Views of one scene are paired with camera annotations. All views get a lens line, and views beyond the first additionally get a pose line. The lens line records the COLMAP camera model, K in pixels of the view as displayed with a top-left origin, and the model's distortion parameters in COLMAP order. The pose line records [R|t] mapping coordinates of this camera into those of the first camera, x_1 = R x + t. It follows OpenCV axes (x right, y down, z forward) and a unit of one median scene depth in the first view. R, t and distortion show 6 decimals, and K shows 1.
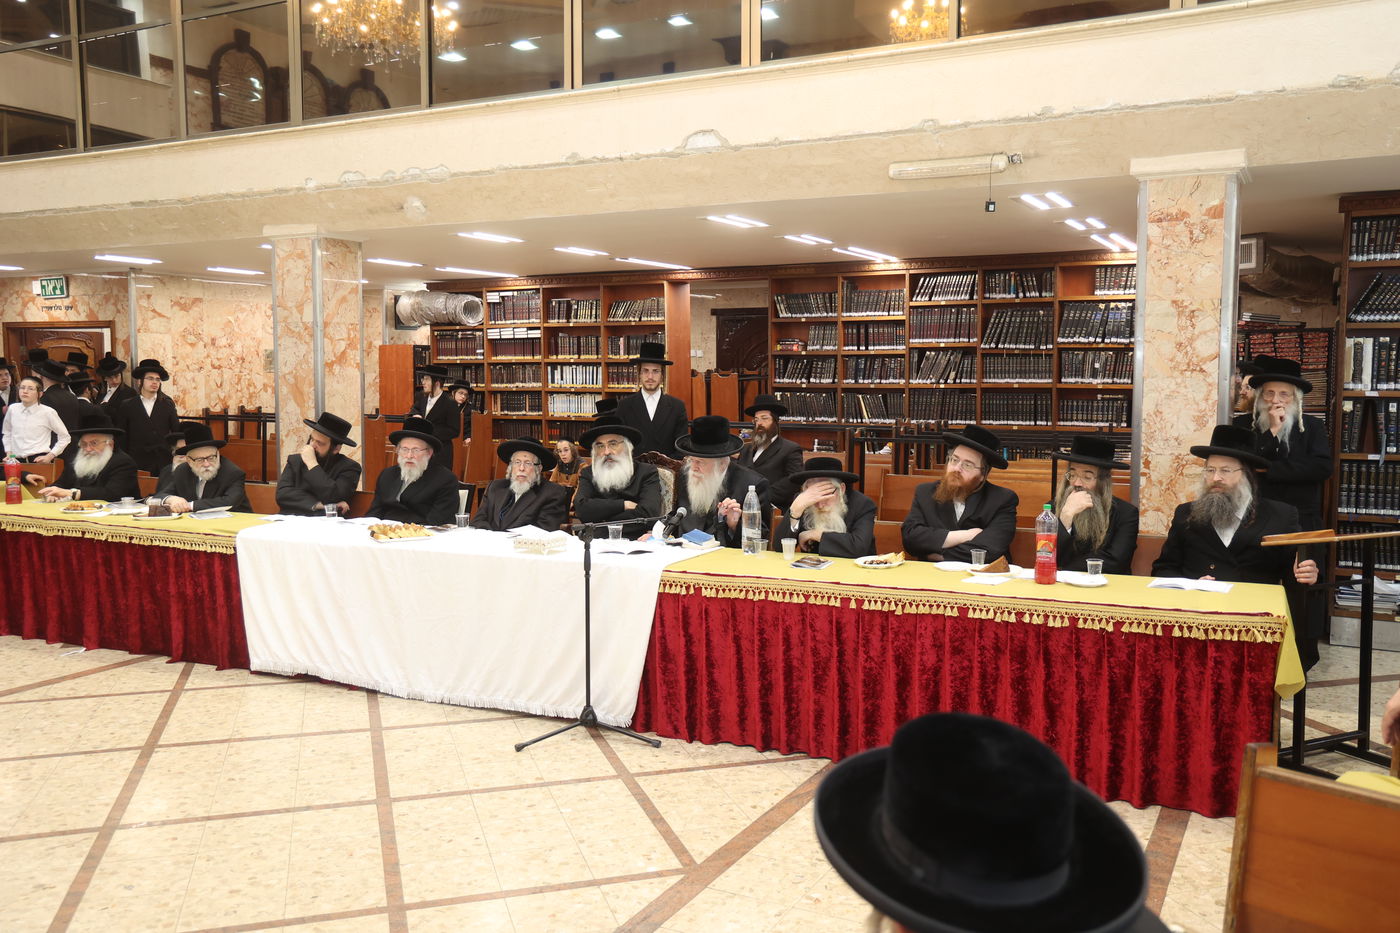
lens RADIAL K [[1183.9, 0, 698.3], [0, 1183.9, 448.6], [0, 0, 1]] dist [-0.006328, -0.004179]
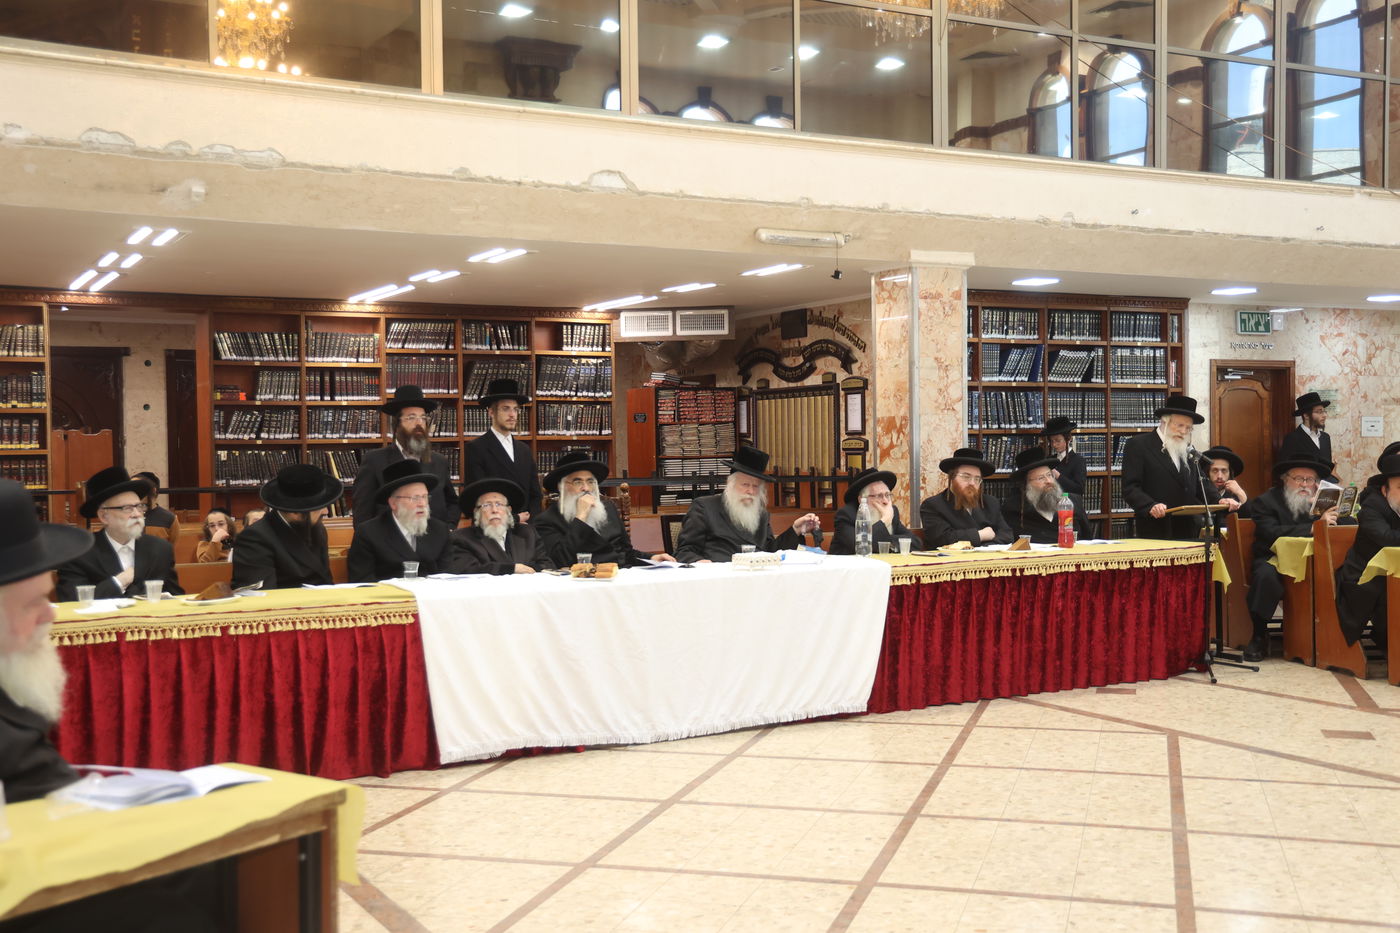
lens RADIAL K [[1542.8, 0, 700.0], [0, 1542.8, 466.5], [0, 0, 1]] dist [0.064939, 0.006836]
pose [[0.547268, -0.016987, 0.836785, -0.736079], [0.069341, 0.997277, -0.025105, 0.014670], [-0.834080, 0.071763, 0.546956, 0.161641]]
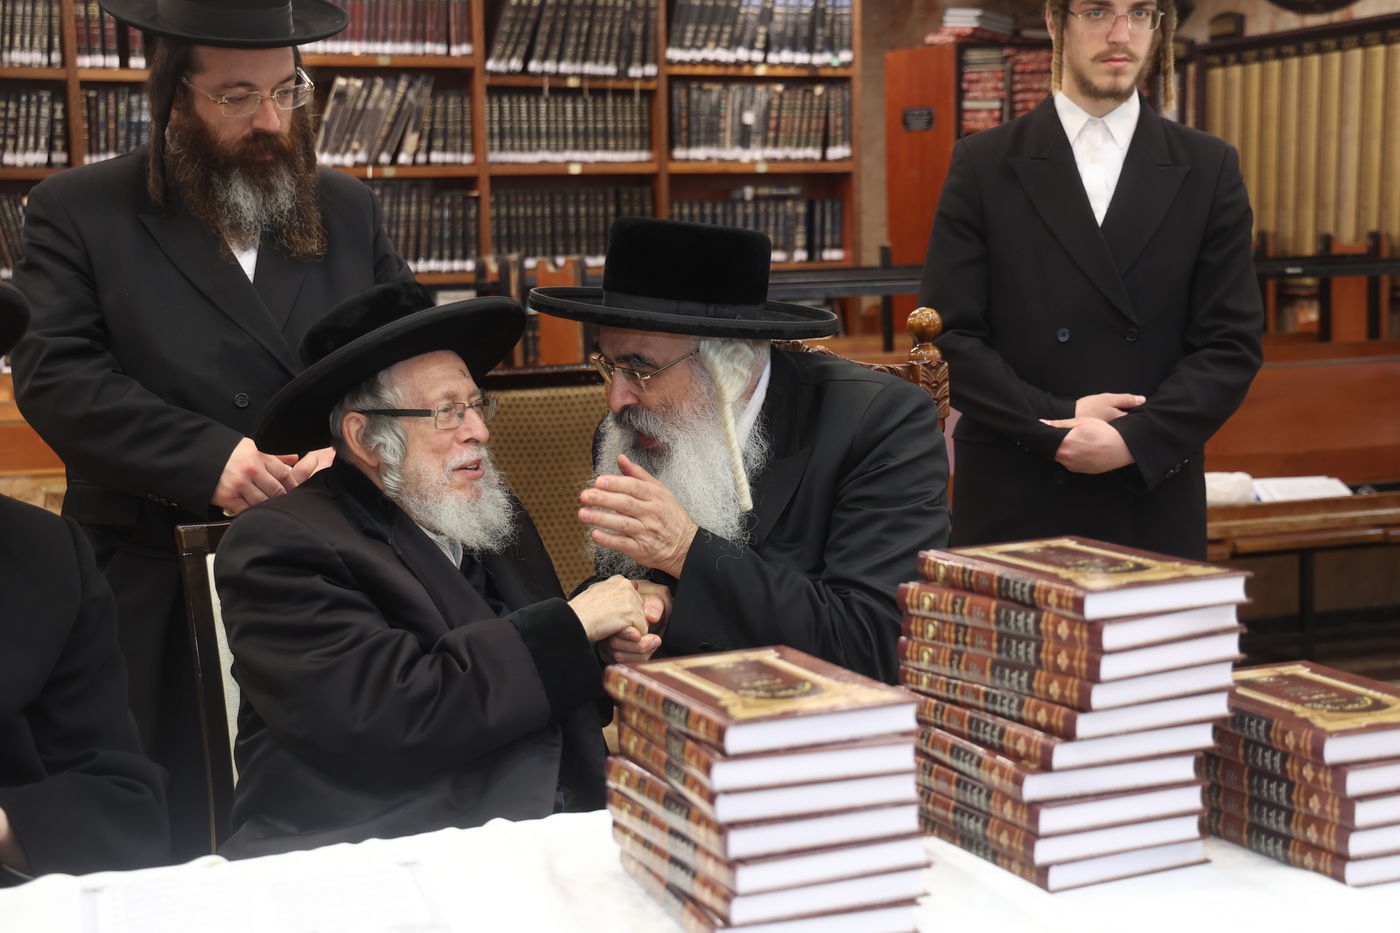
lens RADIAL K [[2179.9, 0, 701.6], [0, 2179.9, 451.0], [0, 0, 1]] dist [0.229517, 0.115760]
pose [[0.639918, -0.095057, 0.762541, -0.288791], [0.070800, 0.995392, 0.064669, -0.002692], [-0.765175, 0.012605, 0.643699, 0.501358]]
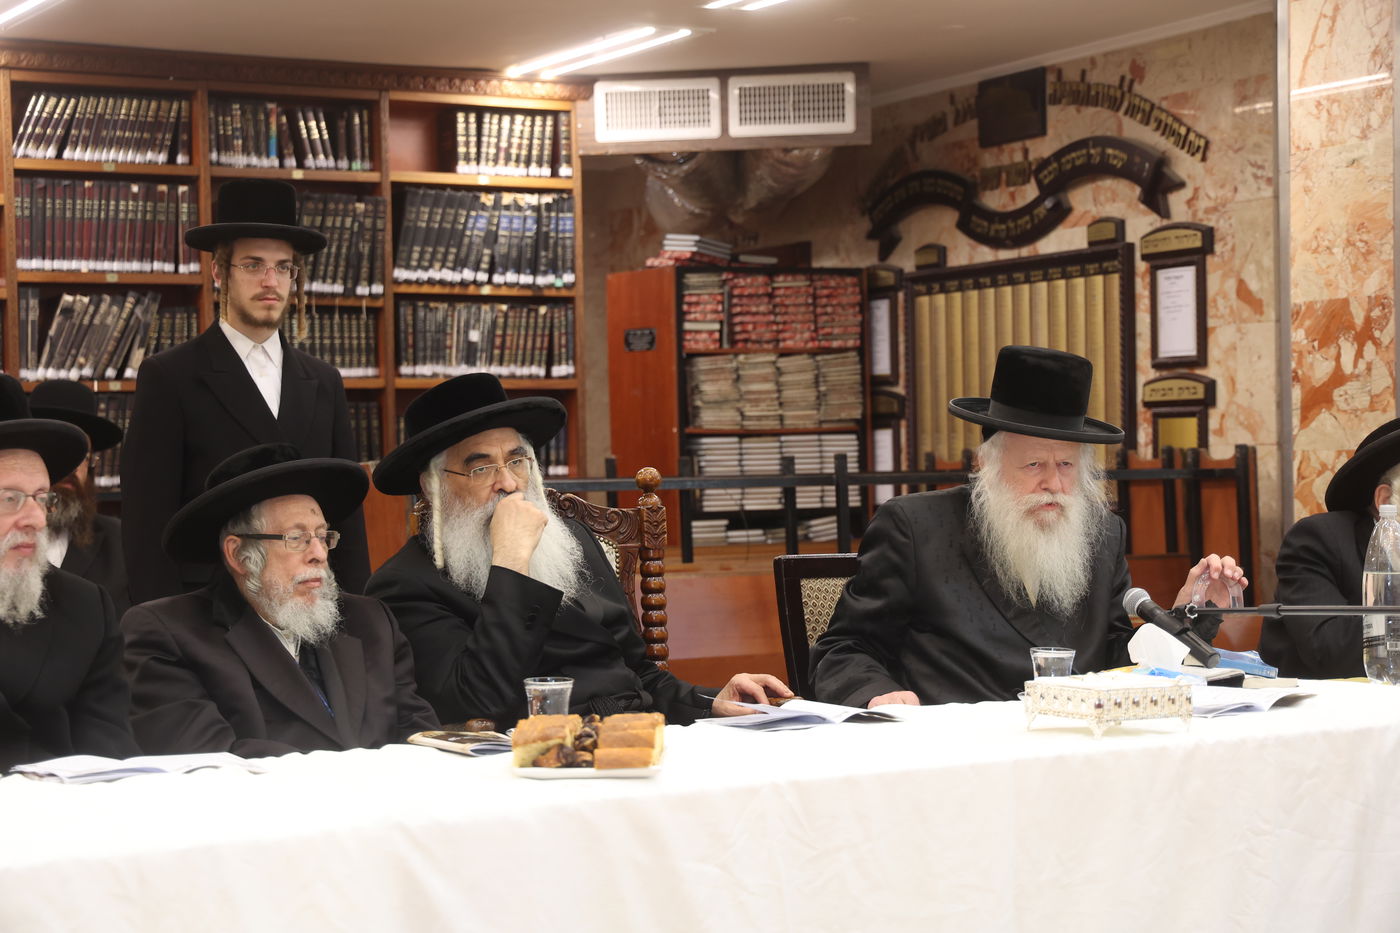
lens RADIAL K [[2768.1, 0, 694.9], [0, 2768.1, 446.7], [0, 0, 1]] dist [0.316264, 0.036449]
pose [[0.545793, -0.006752, 0.837893, -0.470576], [0.074825, 0.996365, -0.040711, 0.017856], [-0.834573, 0.084915, 0.544314, 0.379097]]
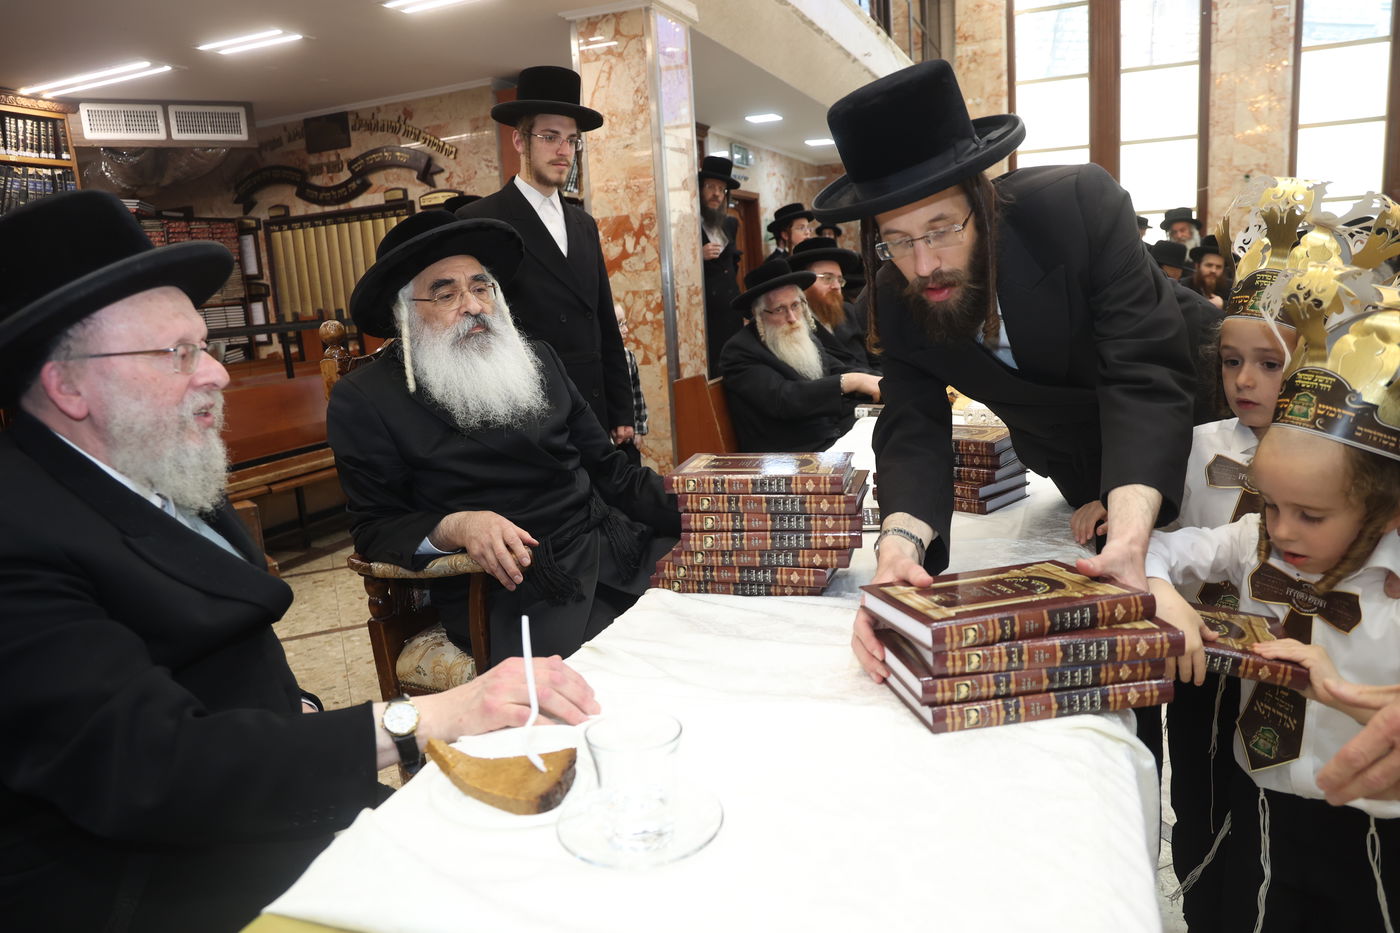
lens RADIAL K [[955.2, 0, 718.5], [0, 955.2, 464.3], [0, 0, 1]] dist [-0.095048, 0.050877]
pose [[-0.125568, -0.176782, 0.976207, -0.279207], [0.127671, 0.972934, 0.192611, -0.000180], [-0.983836, 0.148820, -0.099600, 0.655037]]
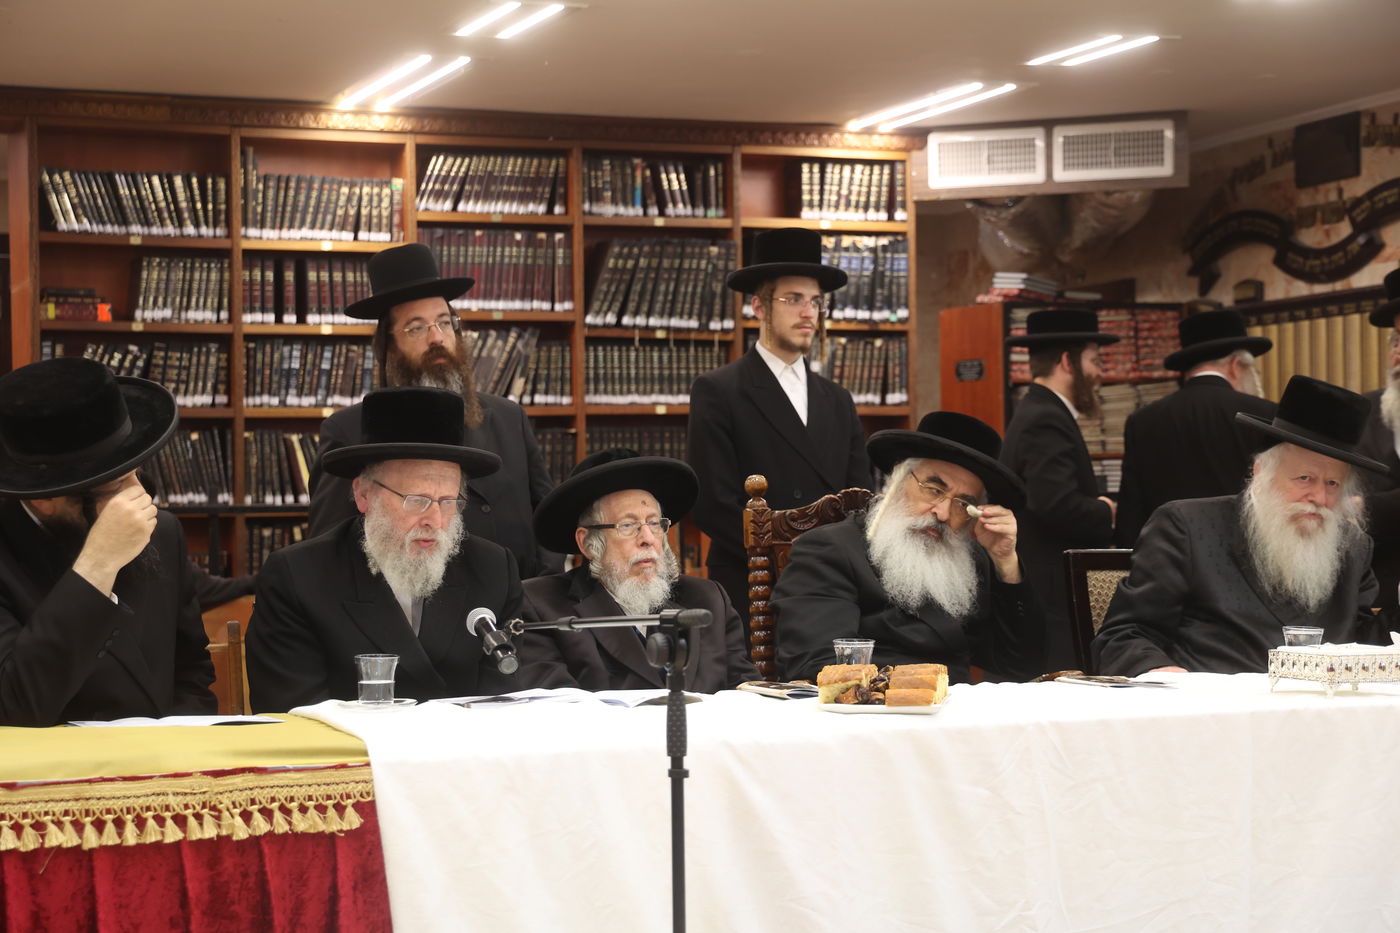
lens RADIAL K [[2716.2, 0, 696.2], [0, 2716.2, 450.6], [0, 0, 1]] dist [0.304056, 0.073866]
pose [[0.649947, 0.006962, 0.759948, -0.523238], [0.063252, 0.995993, -0.063221, 0.029615], [-0.757343, 0.089159, 0.646902, 0.329514]]
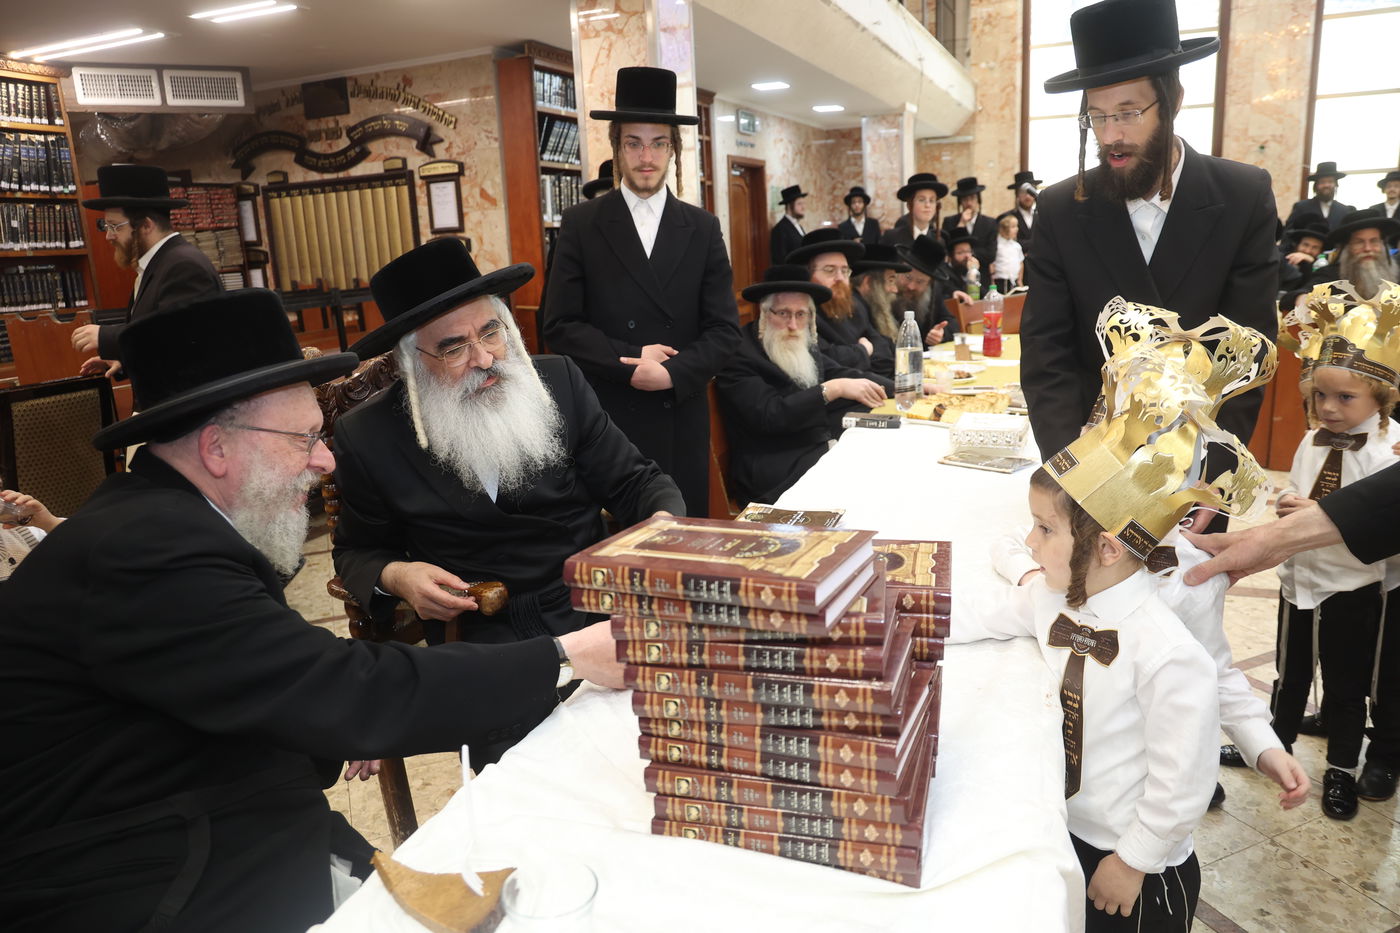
lens RADIAL K [[953.5, 0, 724.2], [0, 953.5, 464.2], [0, 0, 1]] dist [-0.093606, 0.050857]
pose [[-0.121540, -0.225848, 0.966551, -0.276899], [0.111111, 0.964554, 0.239353, -0.015109], [-0.986348, 0.136486, -0.092138, 0.646929]]
